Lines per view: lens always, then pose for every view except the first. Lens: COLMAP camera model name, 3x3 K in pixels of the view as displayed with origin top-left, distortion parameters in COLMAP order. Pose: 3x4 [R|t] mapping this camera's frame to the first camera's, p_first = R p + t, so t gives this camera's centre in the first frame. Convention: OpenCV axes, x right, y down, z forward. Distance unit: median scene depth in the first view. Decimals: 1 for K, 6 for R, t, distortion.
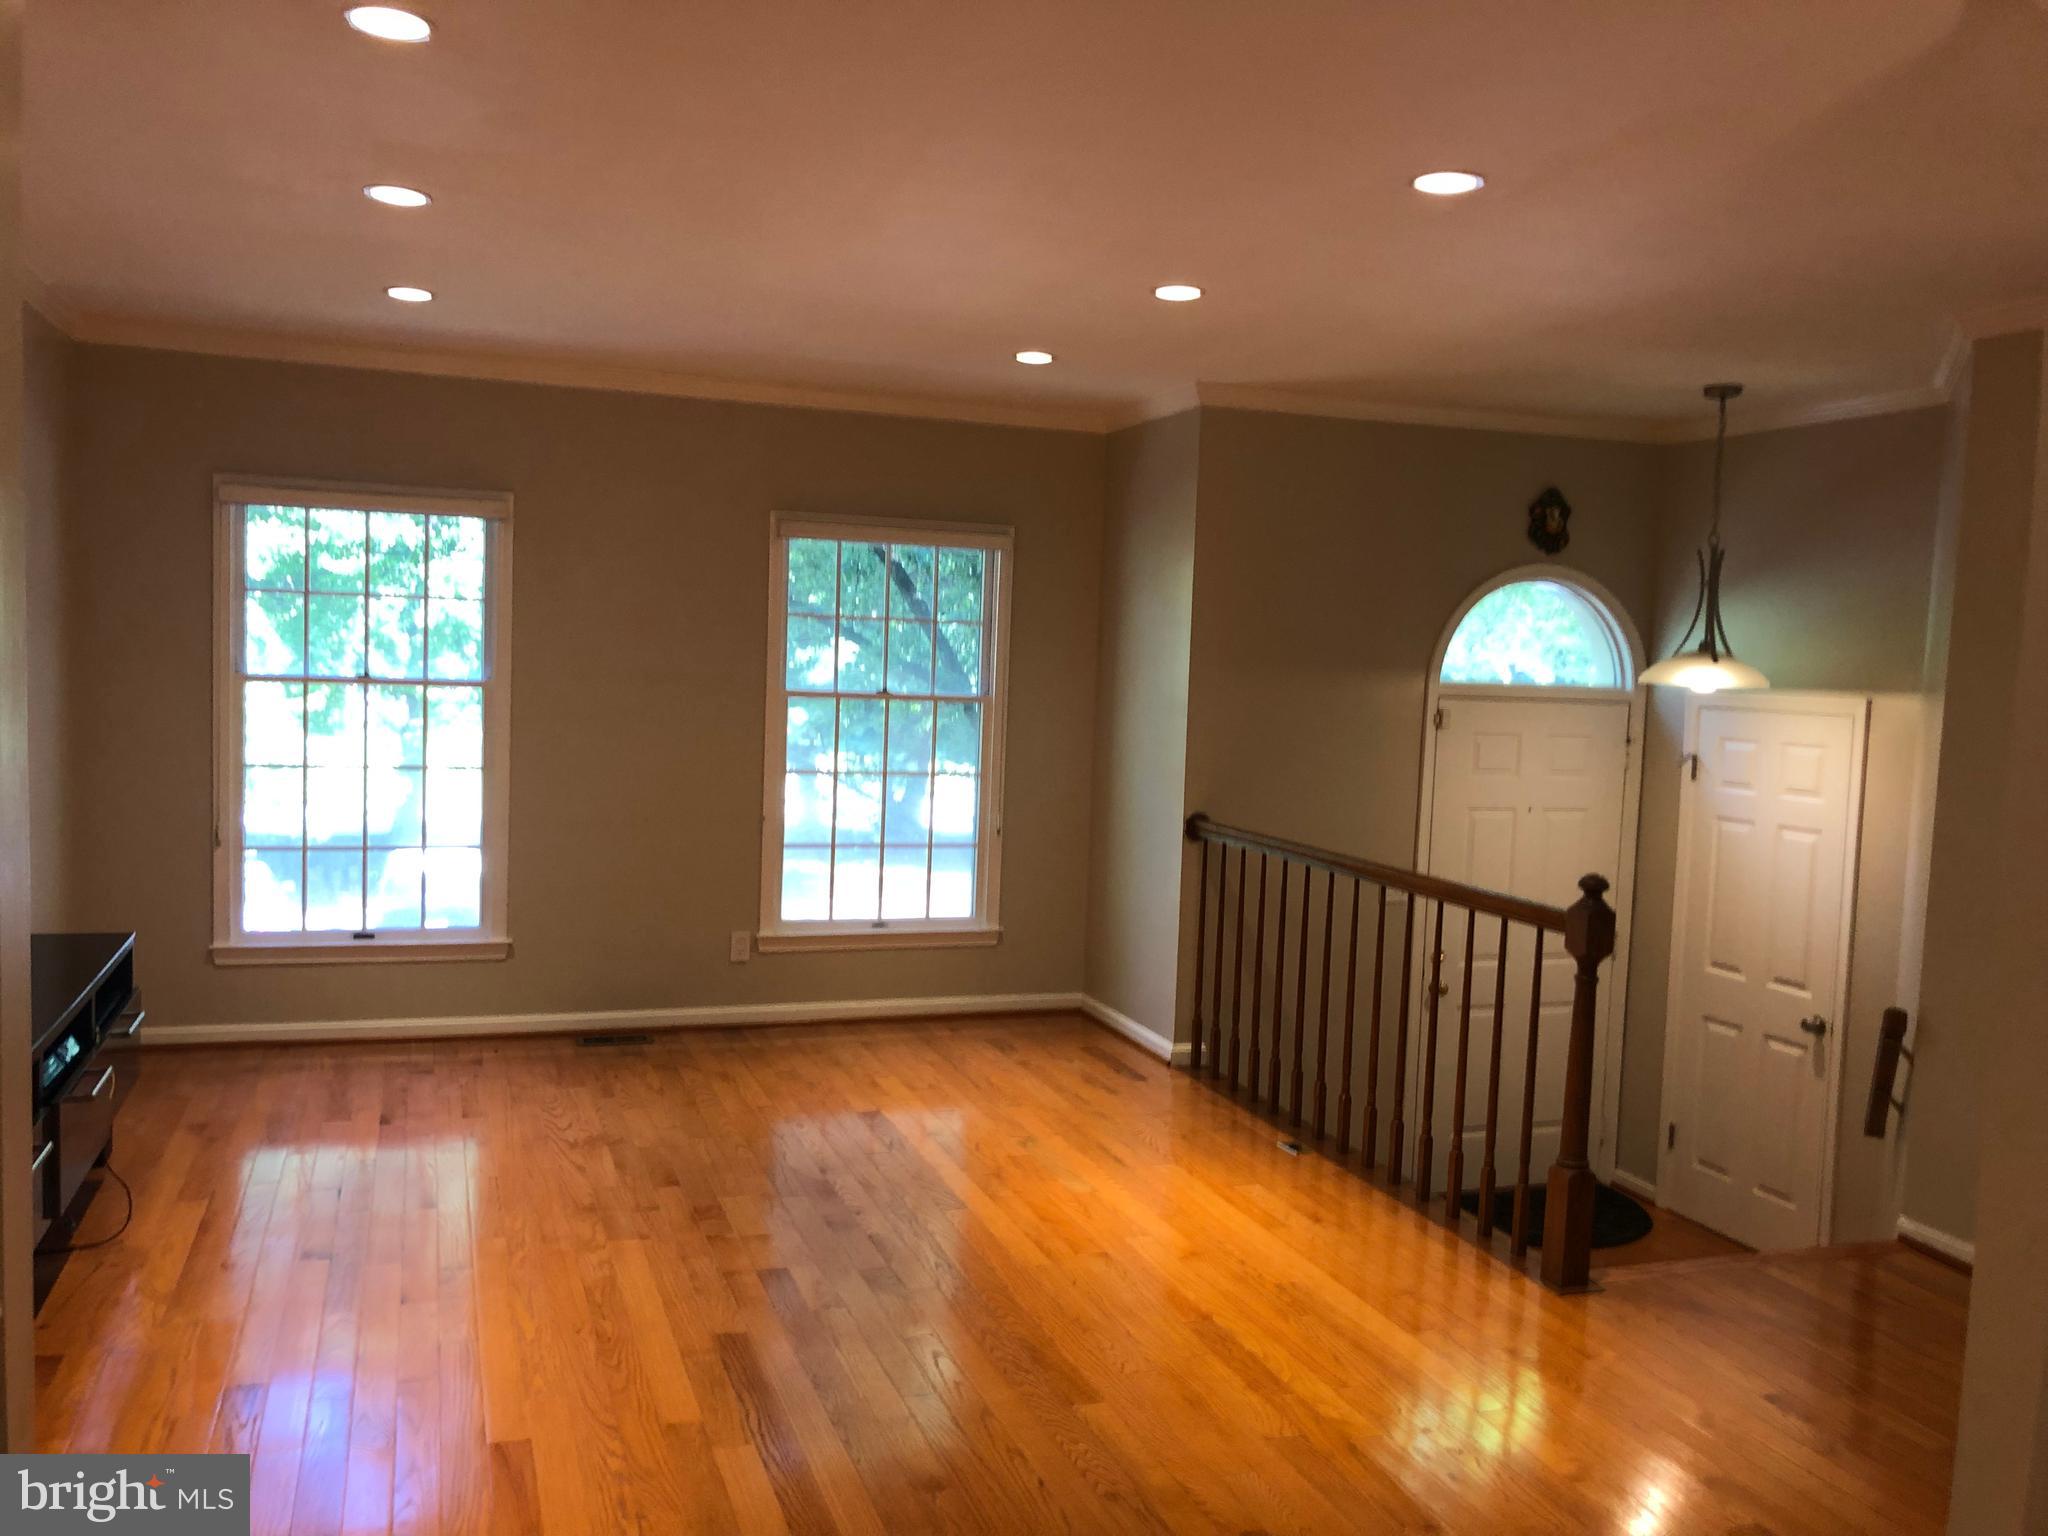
lens RADIAL K [[1662.1, 0, 989.0], [0, 1662.1, 737.0], [0, 0, 1]] dist [0.004797, 0.002982]
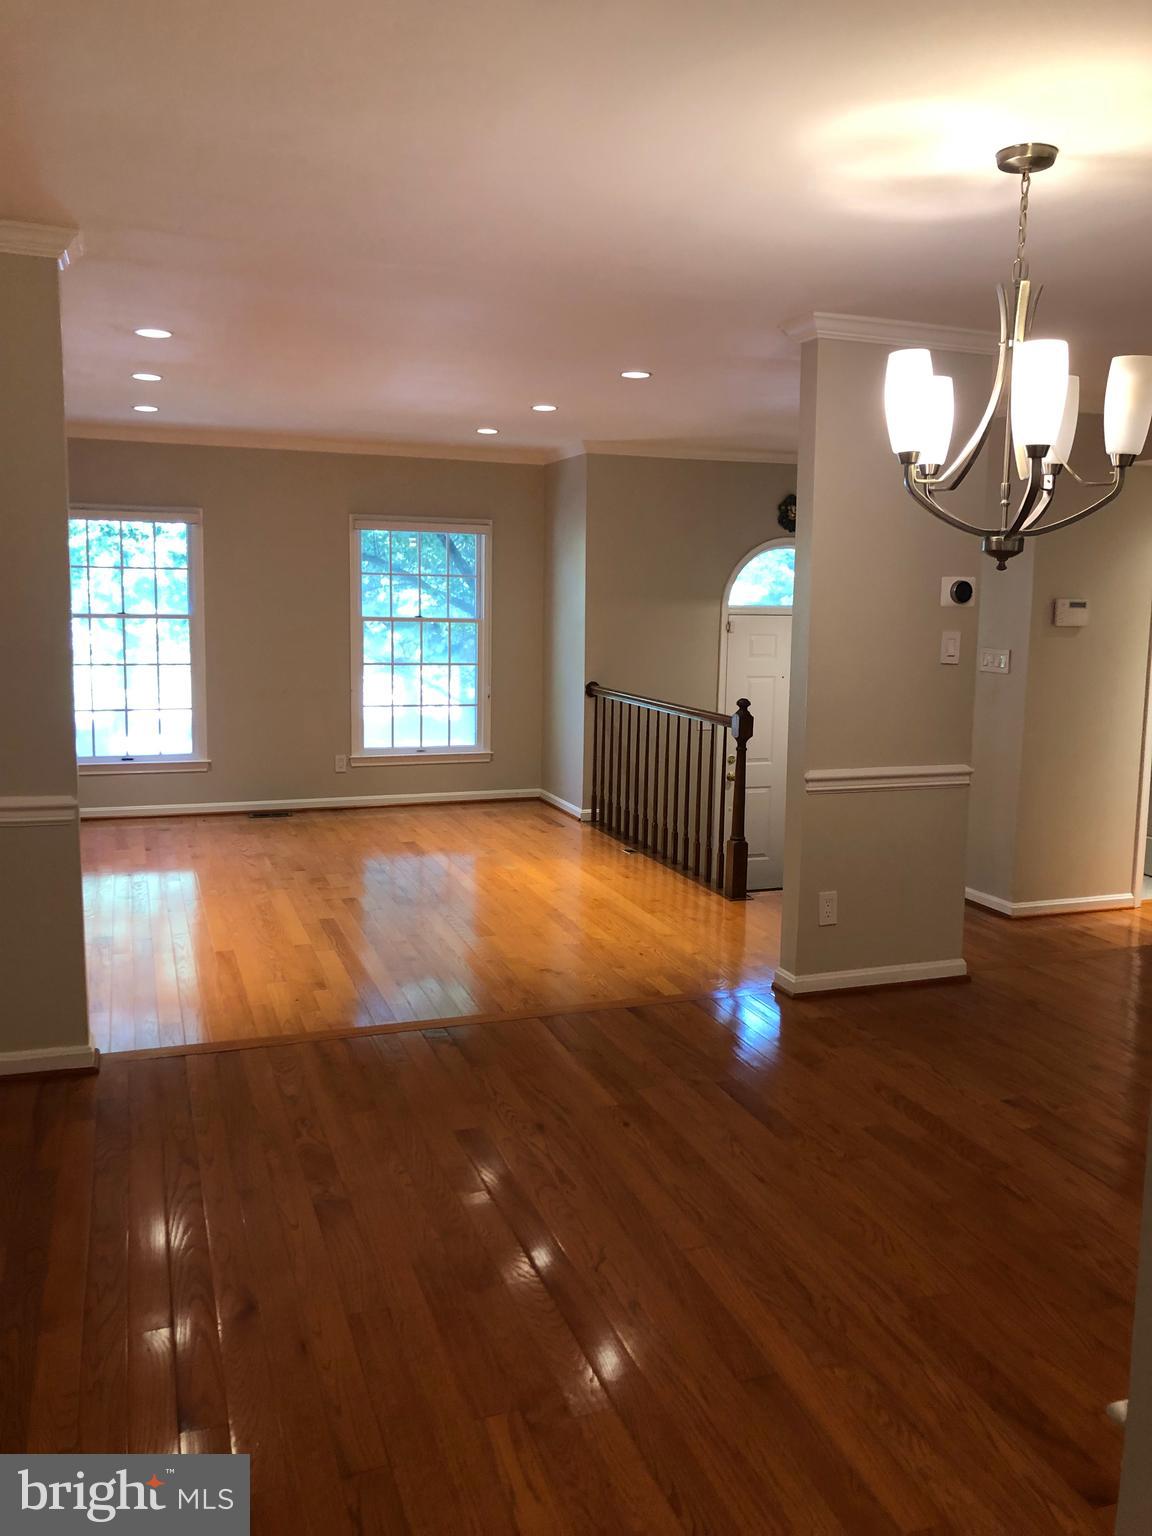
lens RADIAL K [[1246.6, 0, 598.3], [0, 1246.6, 740.3], [0, 0, 1]] dist [0.004797, 0.002982]
pose [[0.999288, -0.019746, 0.032148, 0.088121], [0.017524, 0.997533, 0.067969, 0.018142], [-0.033411, -0.067358, 0.997169, -0.355488]]
